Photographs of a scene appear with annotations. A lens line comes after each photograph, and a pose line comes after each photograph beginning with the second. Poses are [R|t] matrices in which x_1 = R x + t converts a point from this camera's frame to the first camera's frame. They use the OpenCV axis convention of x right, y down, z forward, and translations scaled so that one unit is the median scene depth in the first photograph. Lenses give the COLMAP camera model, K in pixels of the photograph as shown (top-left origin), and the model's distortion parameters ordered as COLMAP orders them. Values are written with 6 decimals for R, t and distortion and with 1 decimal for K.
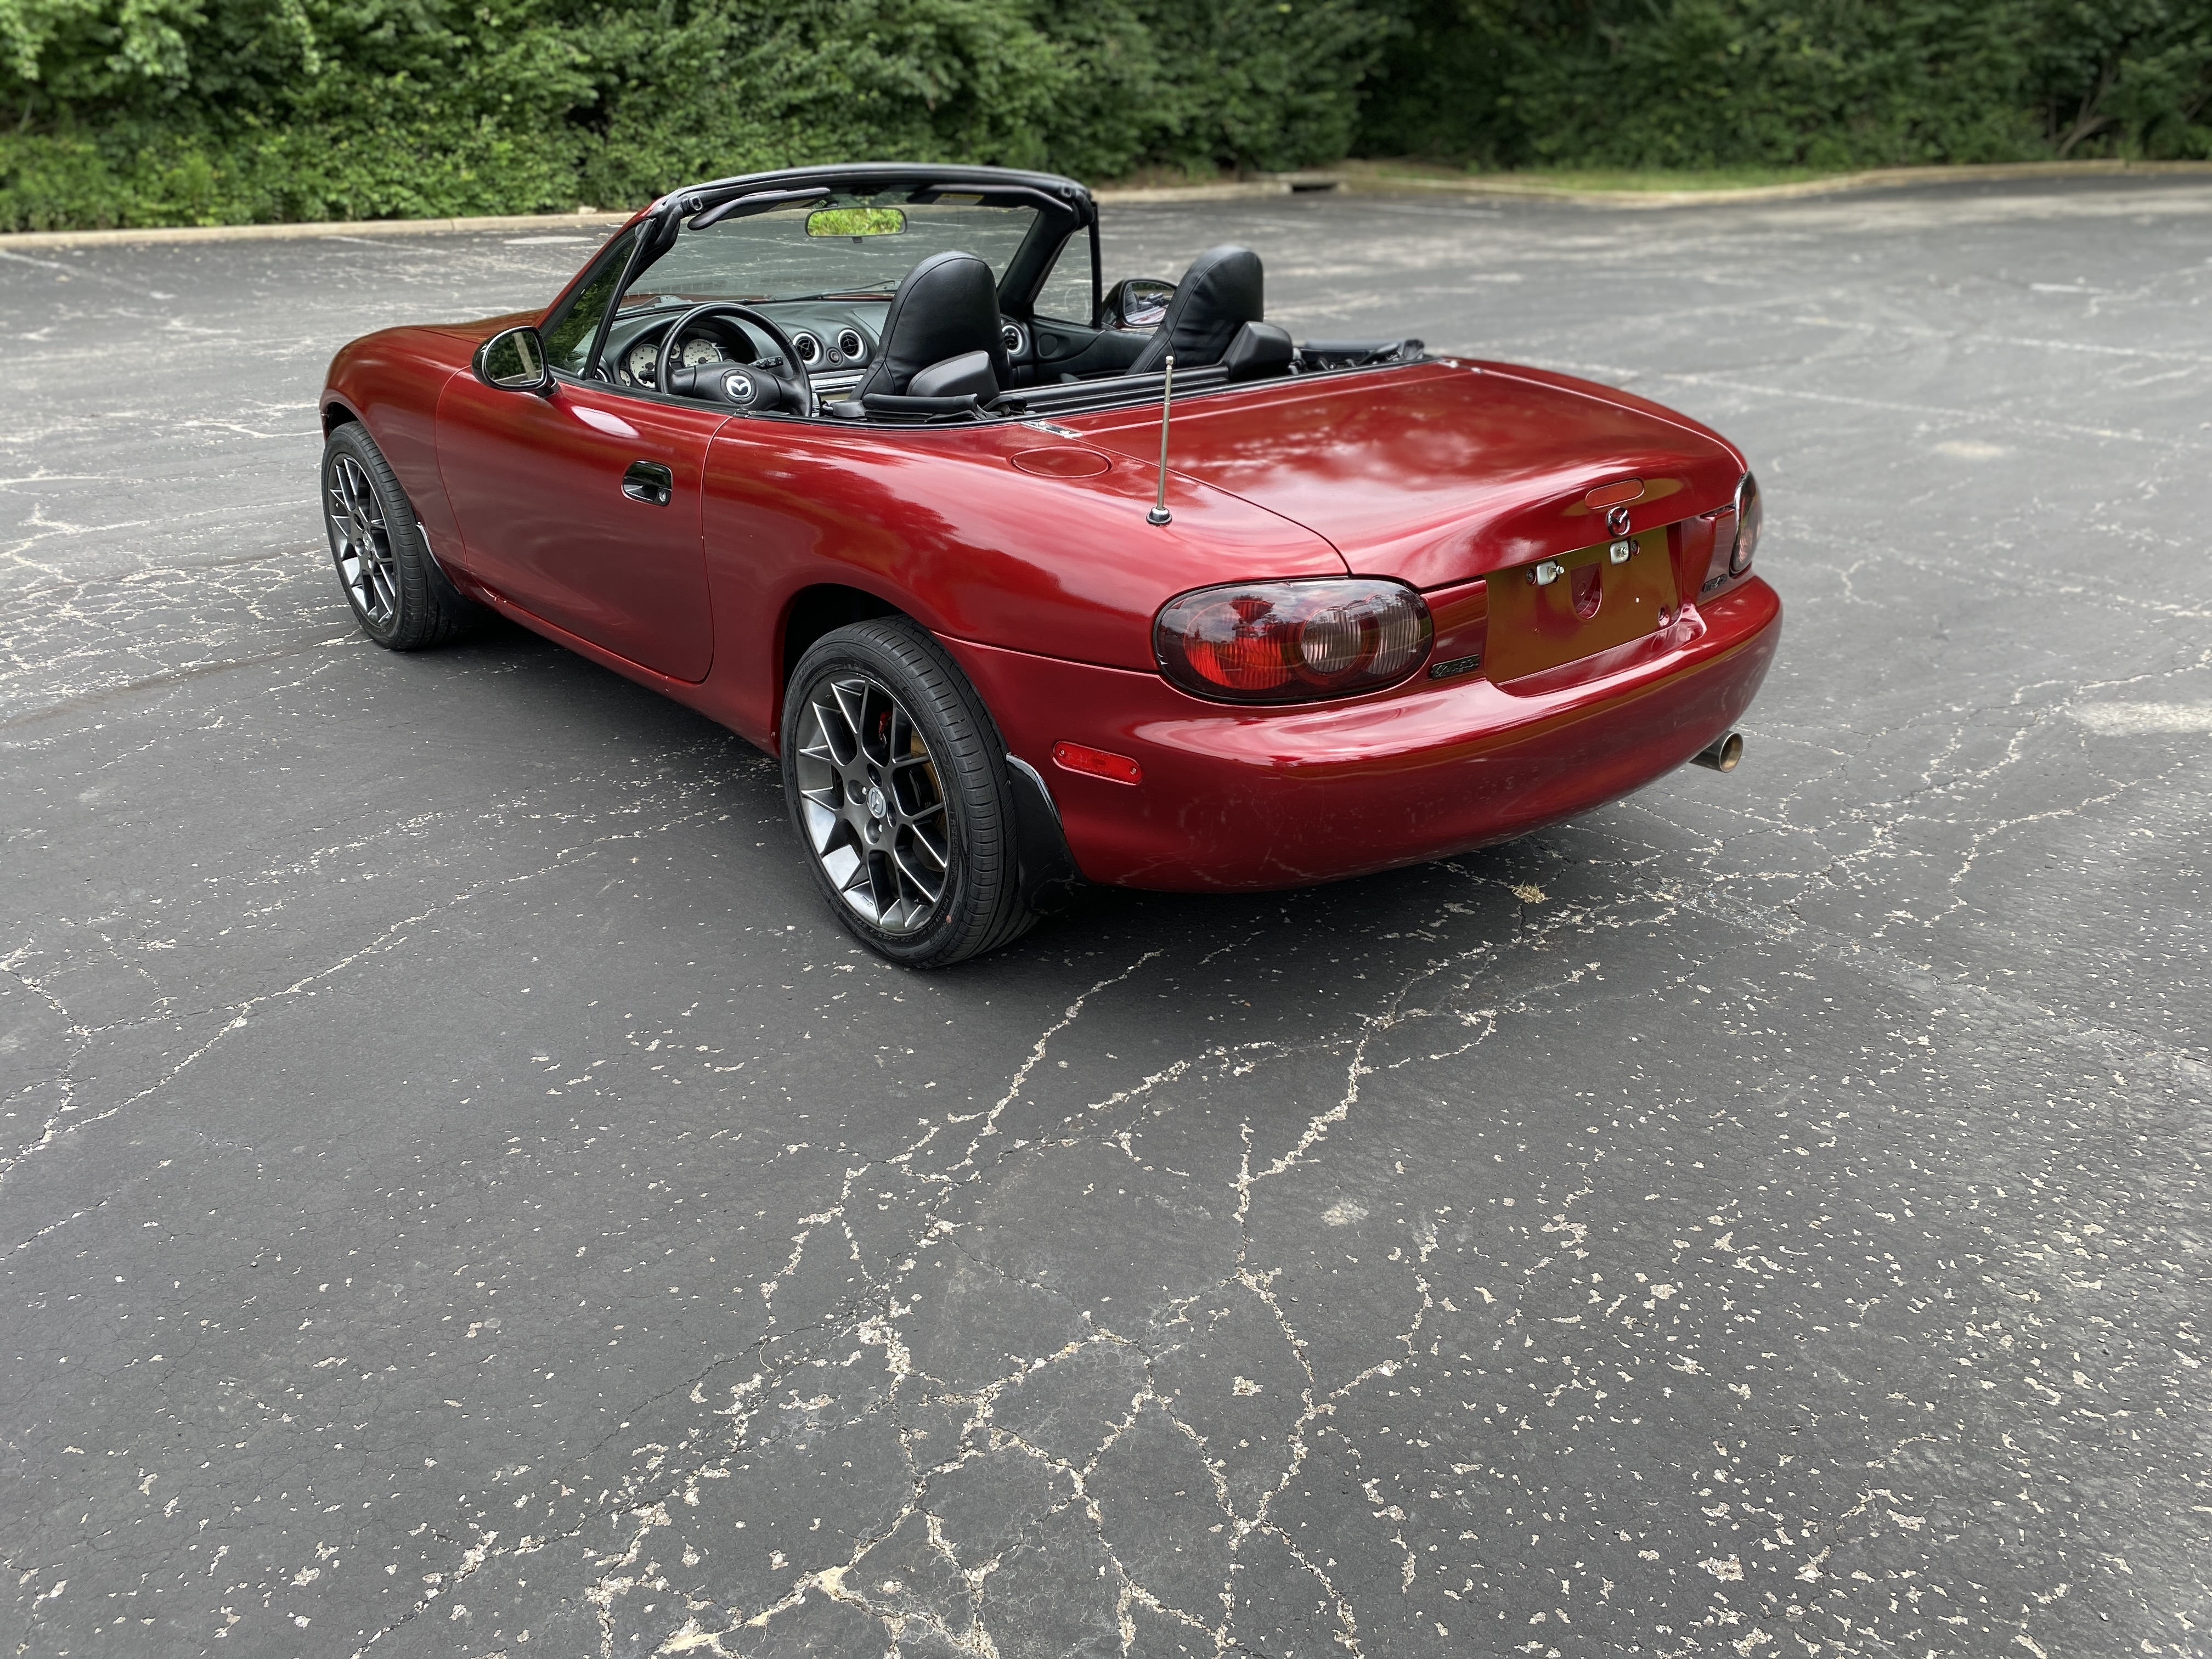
lens RADIAL K [[1693.6, 0, 1106.9], [0, 1693.6, 820.8], [0, 0, 1]] dist [0.007323, -0.002278]
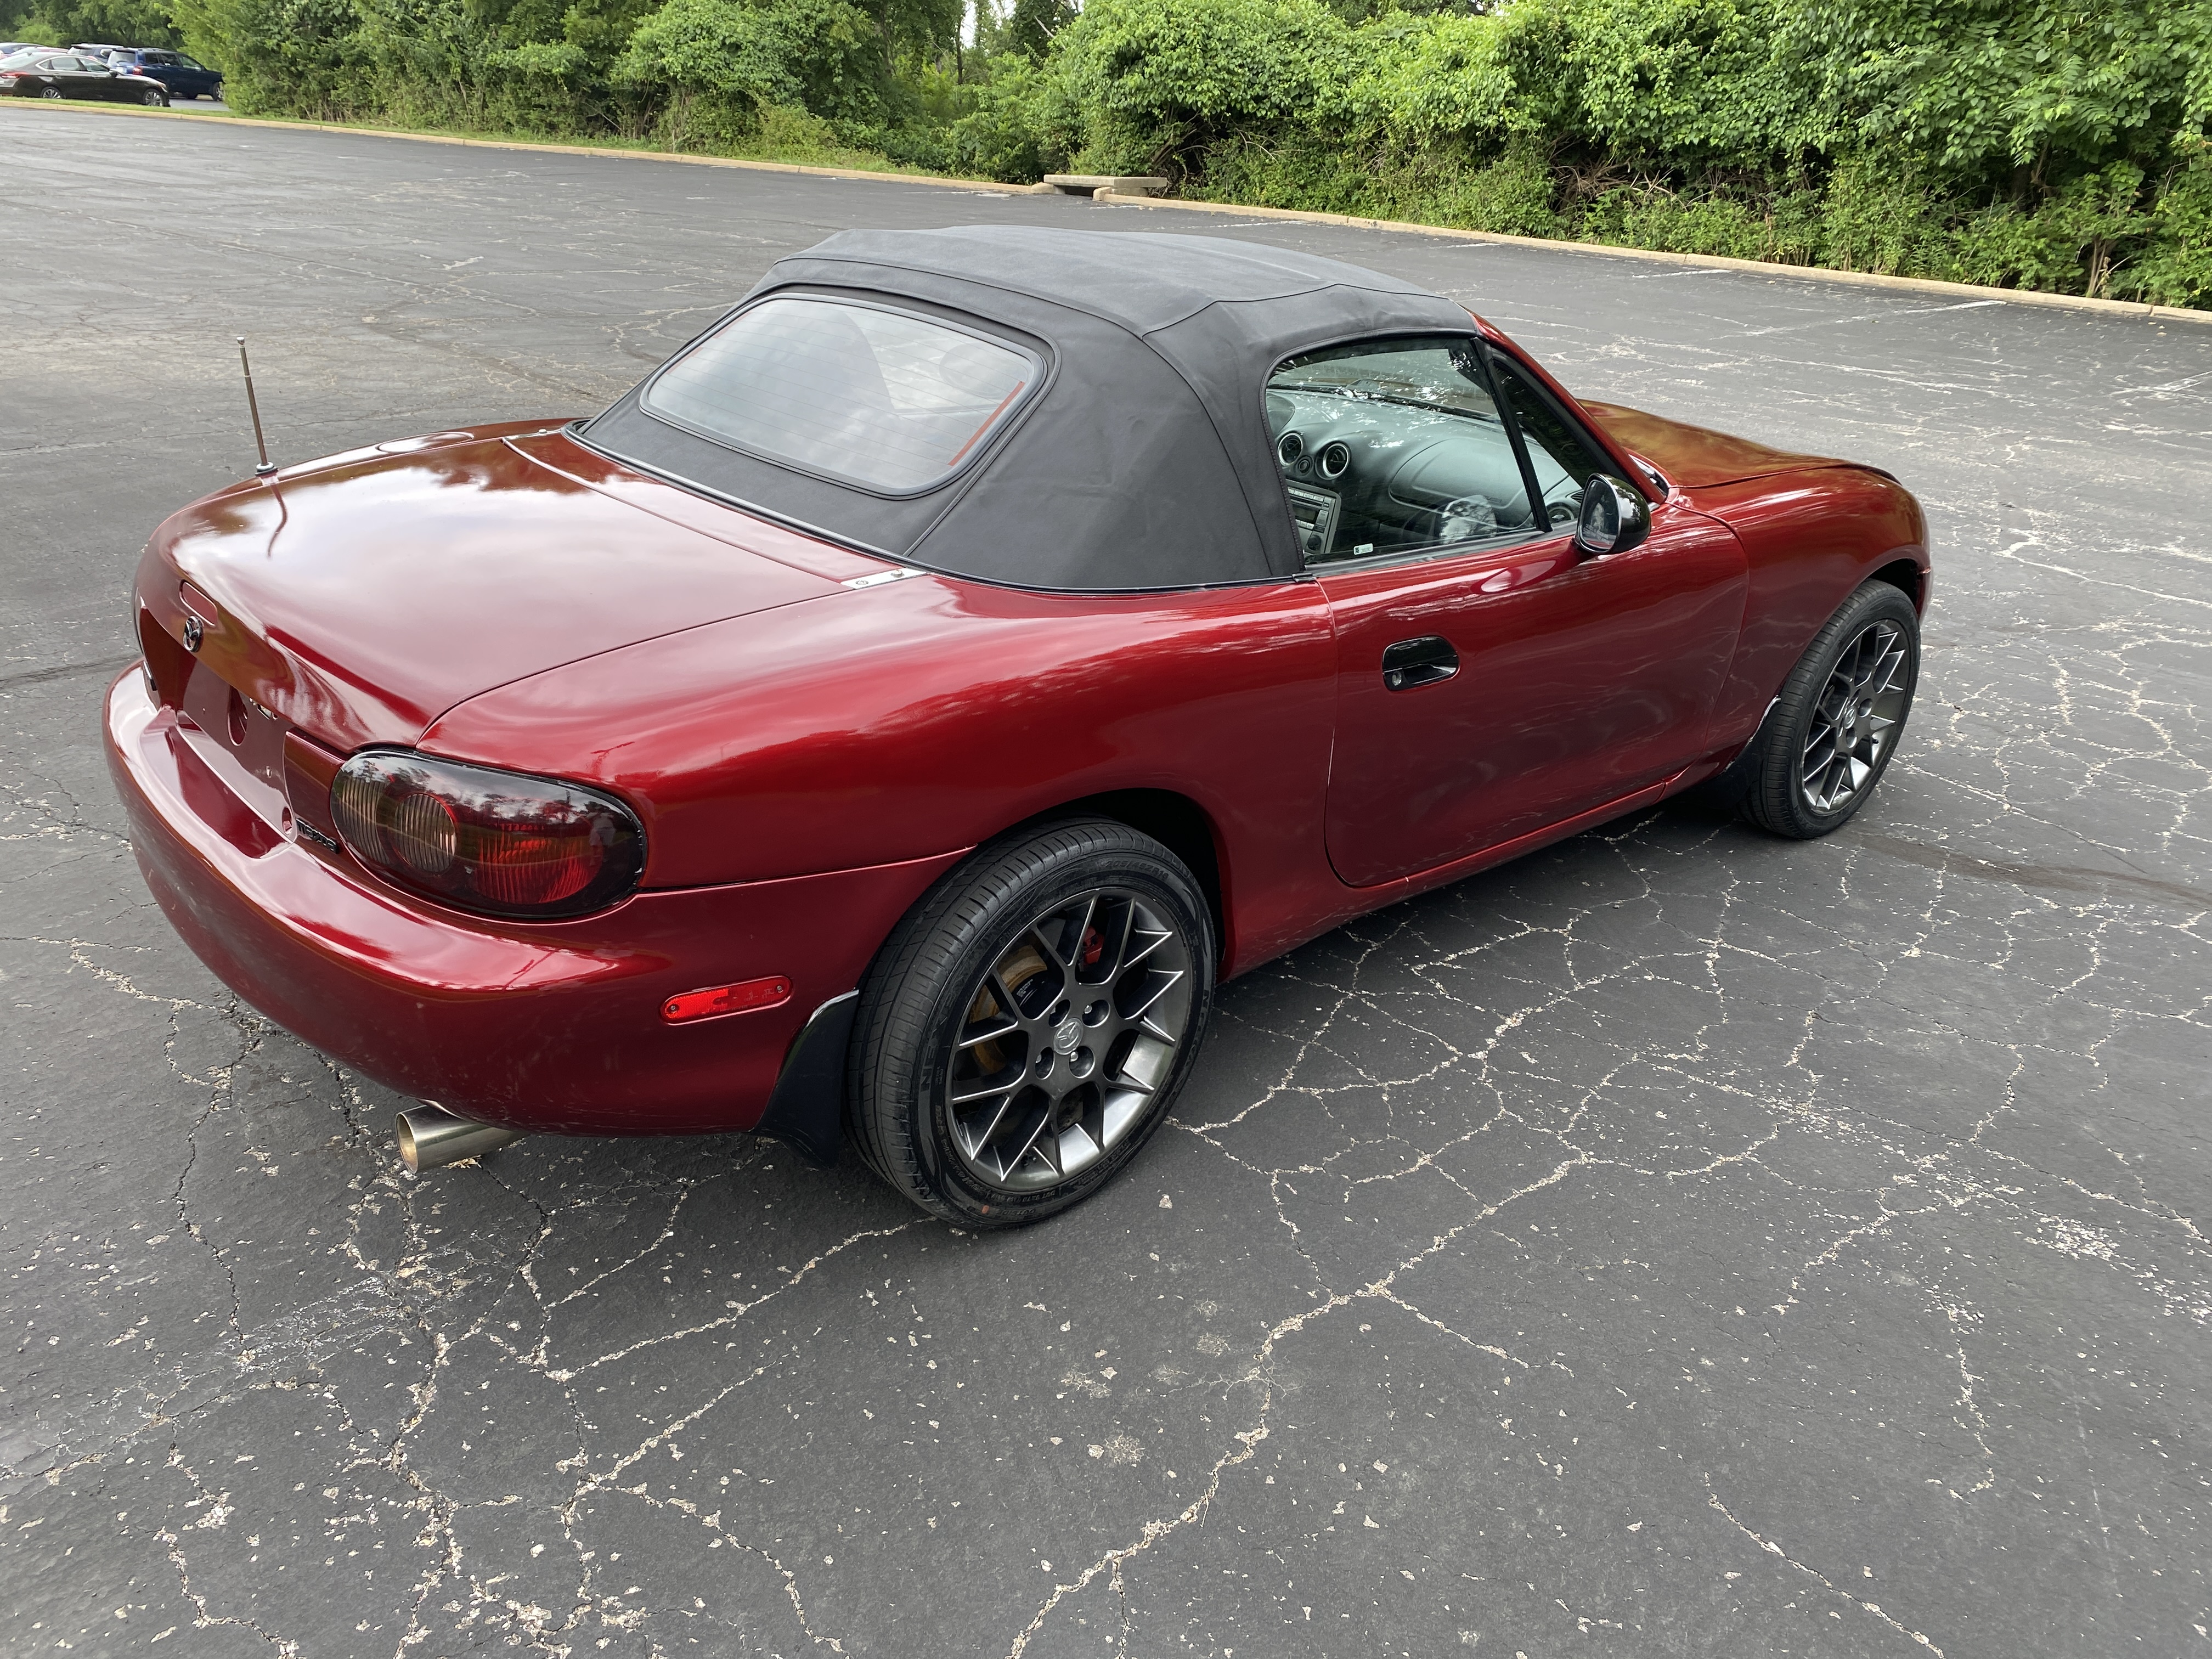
lens RADIAL K [[1688.0, 0, 1075.2], [0, 1688.0, 812.7], [0, 0, 1]] dist [0.005069, 0.000539]
pose [[-0.009015, 0.384675, -0.923008, 0.141382], [-0.436610, 0.828896, 0.349717, -0.075316], [0.899605, 0.406148, 0.160480, 0.165215]]
